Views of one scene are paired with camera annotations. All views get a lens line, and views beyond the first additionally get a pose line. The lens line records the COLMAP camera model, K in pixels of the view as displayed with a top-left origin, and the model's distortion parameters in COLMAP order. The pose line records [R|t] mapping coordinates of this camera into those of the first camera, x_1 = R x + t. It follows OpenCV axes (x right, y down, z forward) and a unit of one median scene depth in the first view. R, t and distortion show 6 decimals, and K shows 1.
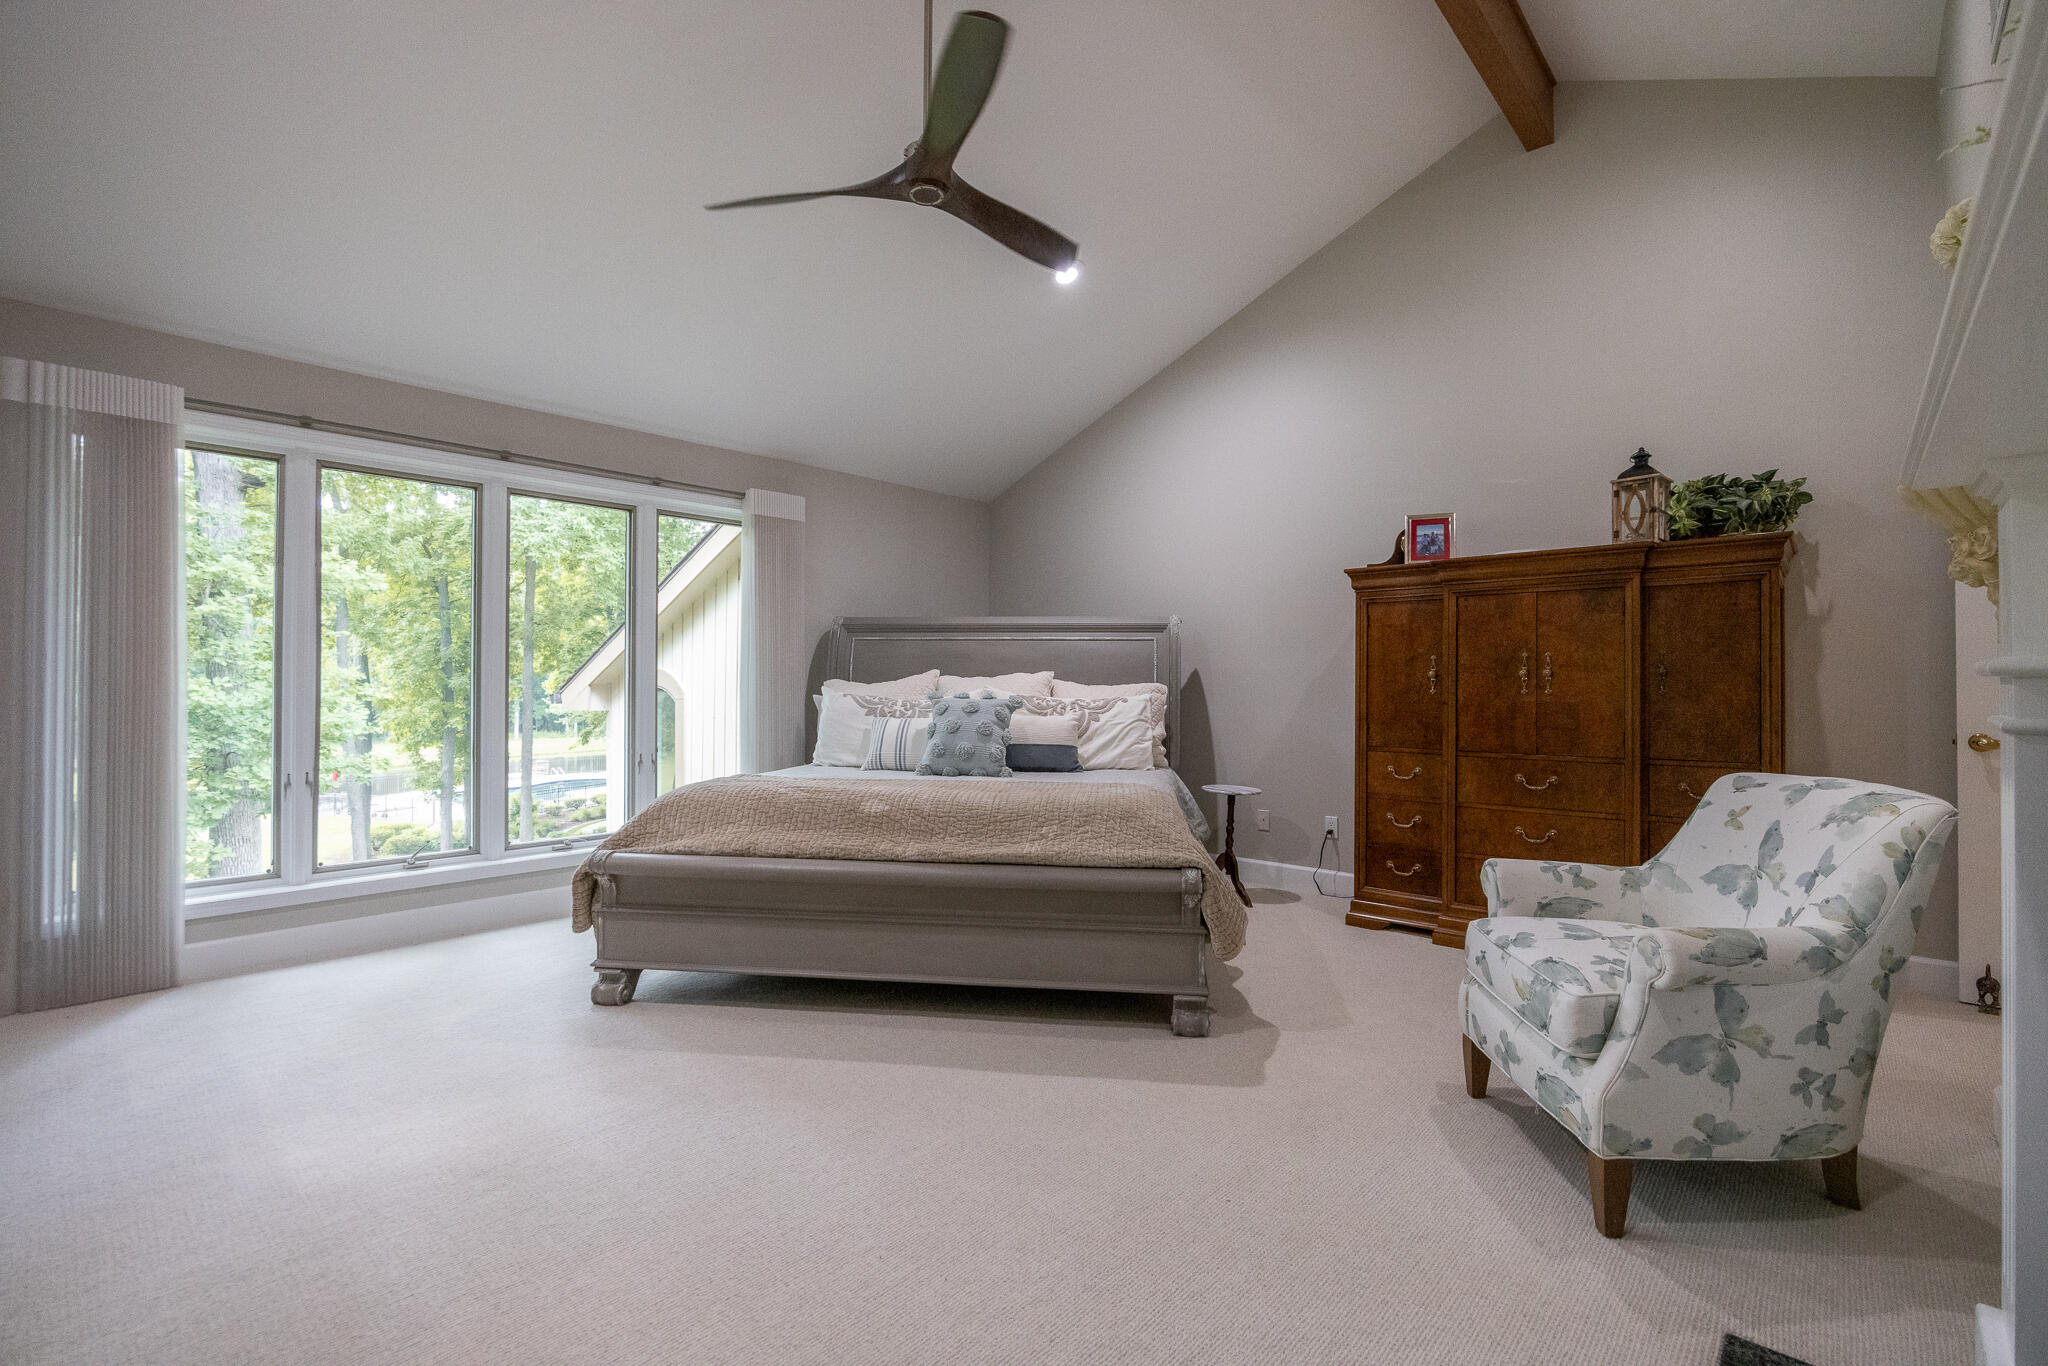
lens RADIAL K [[911.5, 0, 1024.2], [0, 911.5, 672.9], [0, 0, 1]] dist [0.000547, 0.000091]
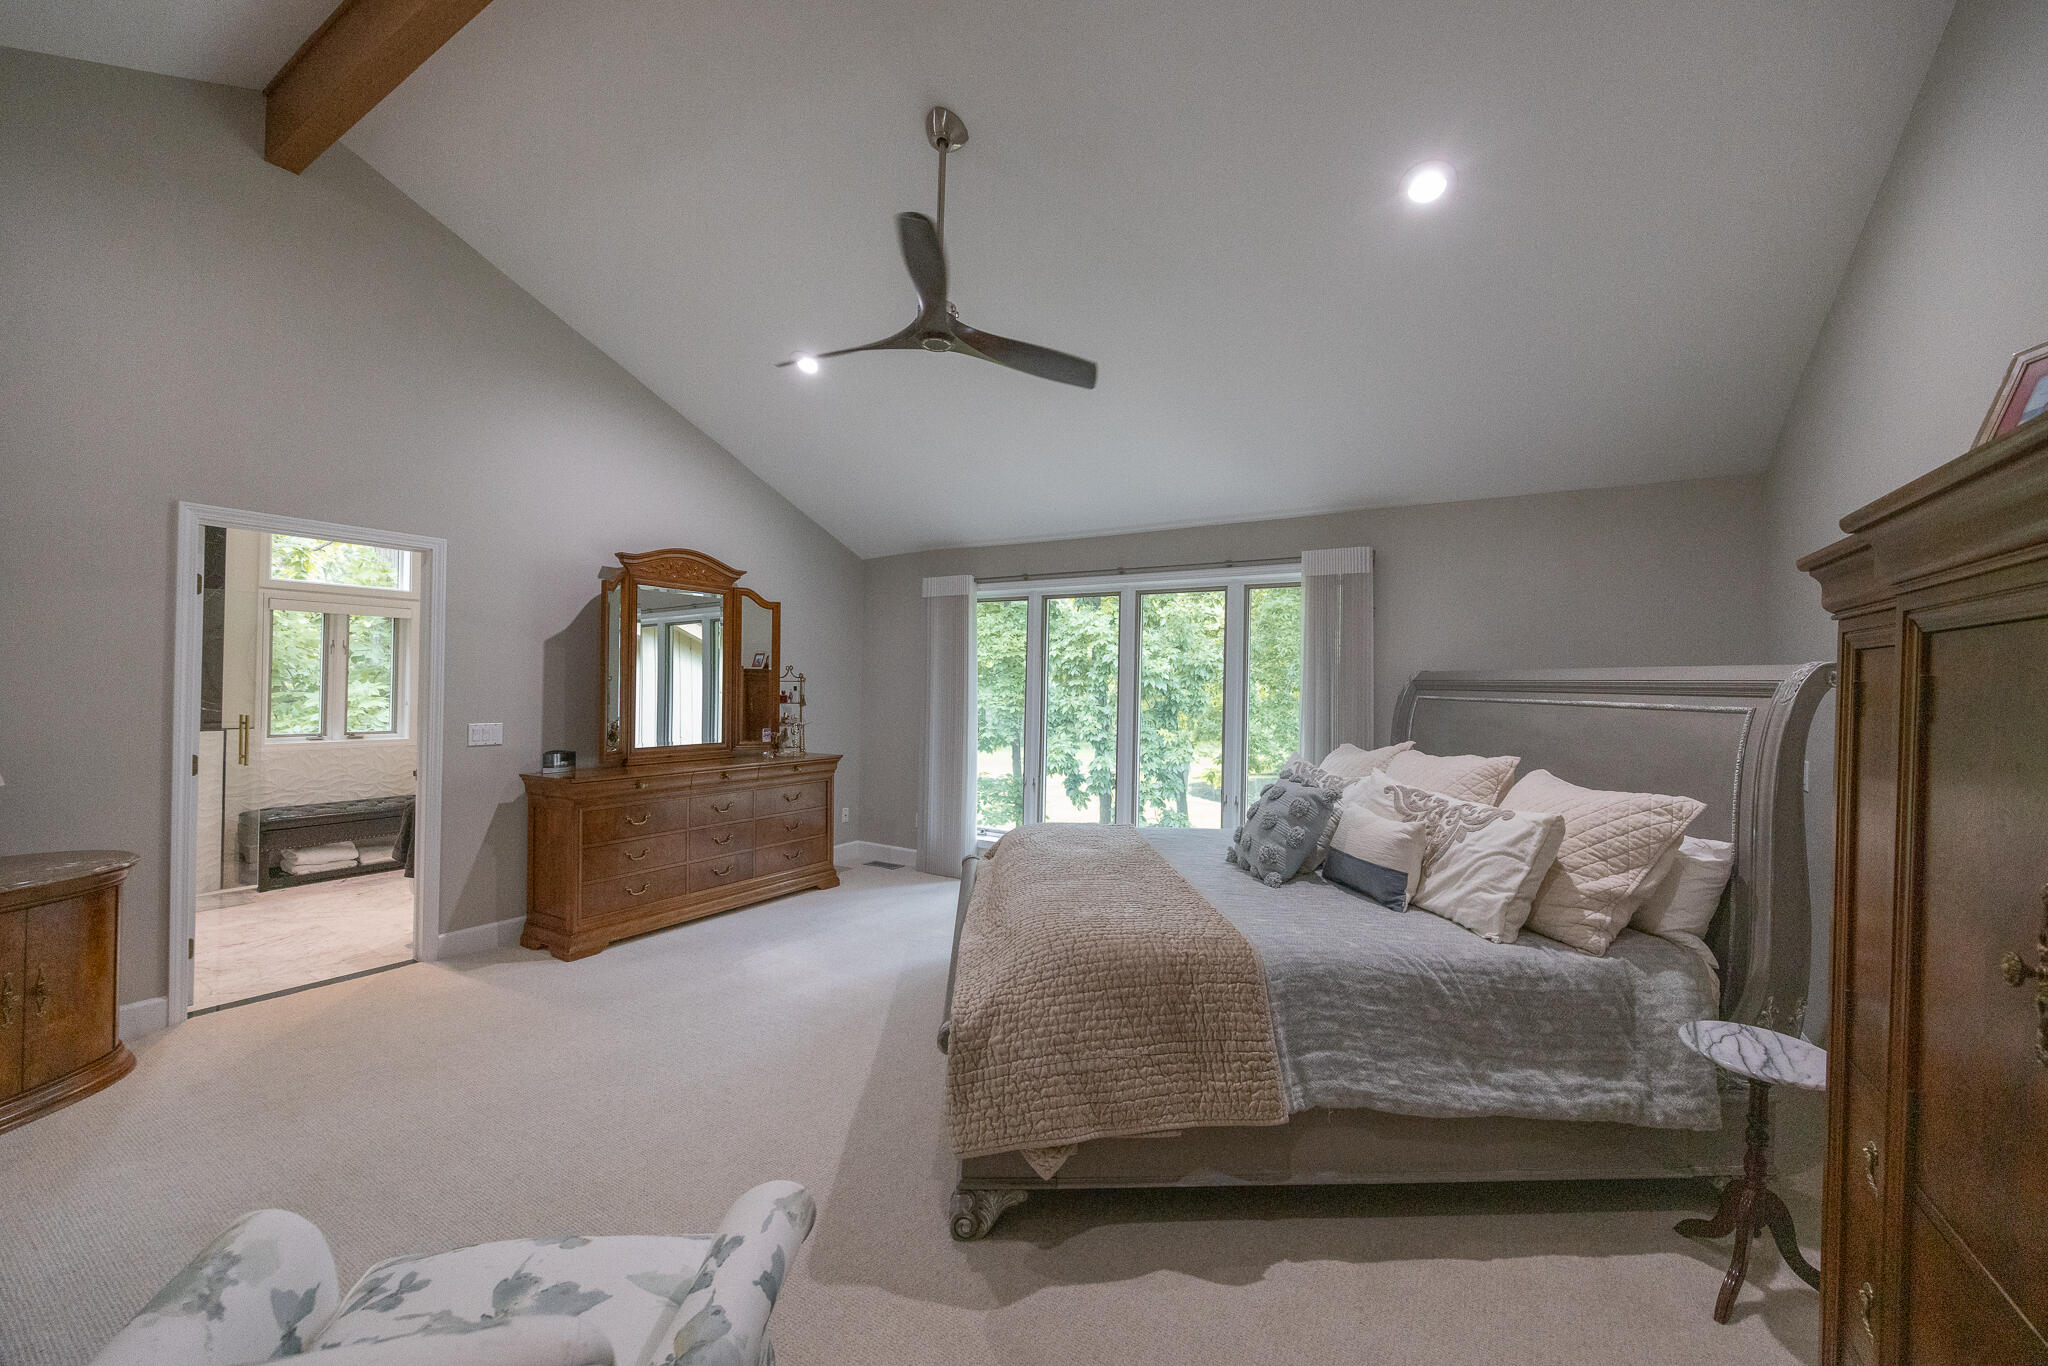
lens RADIAL K [[797.2, 0, 1024.0], [0, 797.2, 683.0], [0, 0, 1]] dist [-0.000112, -0.000015]
pose [[0.181609, -0.005750, -0.983354, 0.590853], [-0.008862, 0.999933, -0.007483, -0.052642], [0.983331, 0.010074, 0.181546, 0.613000]]
